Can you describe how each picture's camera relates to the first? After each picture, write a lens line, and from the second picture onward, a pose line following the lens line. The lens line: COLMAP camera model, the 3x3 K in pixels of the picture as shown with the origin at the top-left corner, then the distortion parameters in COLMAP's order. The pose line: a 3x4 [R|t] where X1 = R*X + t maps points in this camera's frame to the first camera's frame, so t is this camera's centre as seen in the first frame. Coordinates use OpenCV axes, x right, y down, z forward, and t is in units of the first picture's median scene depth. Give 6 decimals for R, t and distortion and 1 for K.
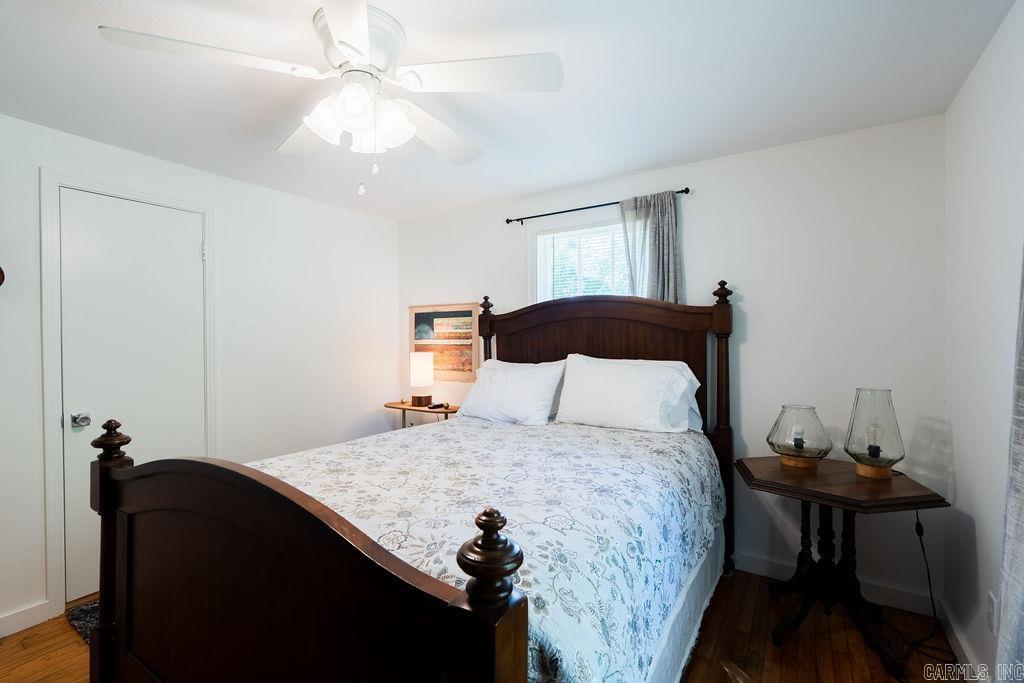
lens RADIAL K [[457.9, 0, 510.4], [0, 457.9, 342.4], [0, 0, 1]] dist [-0.003132, 0.001622]
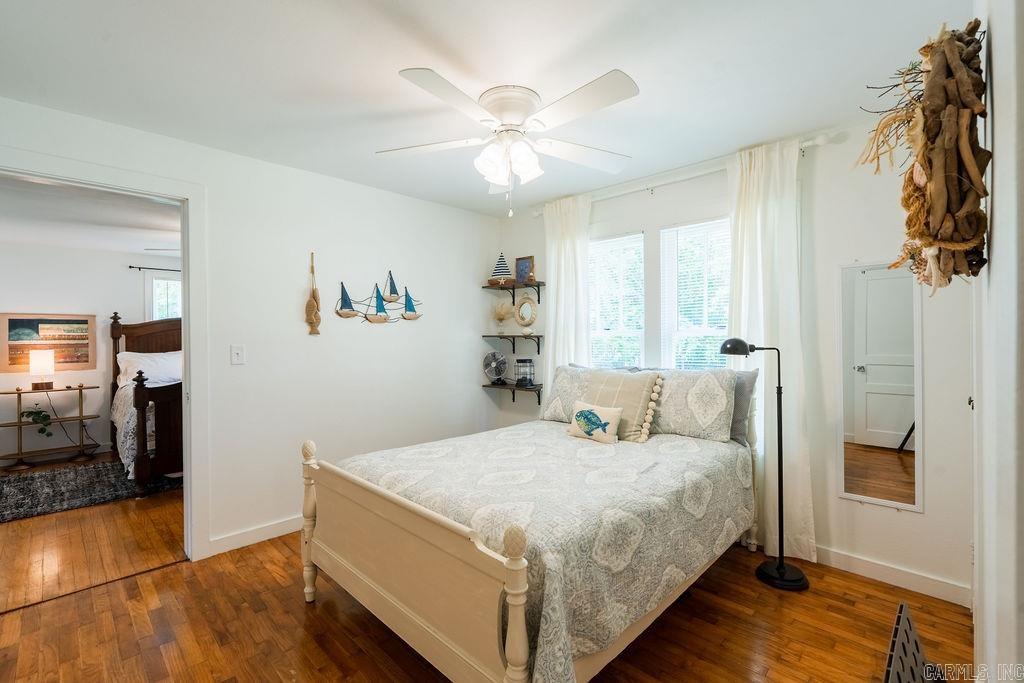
lens RADIAL K [[457.9, 0, 510.4], [0, 457.9, 342.4], [0, 0, 1]] dist [-0.003132, 0.001622]
pose [[0.216559, -0.008003, 0.976237, -1.183150], [0.020875, 0.999776, 0.003566, 0.023753], [-0.976046, 0.019607, 0.216677, -0.610178]]
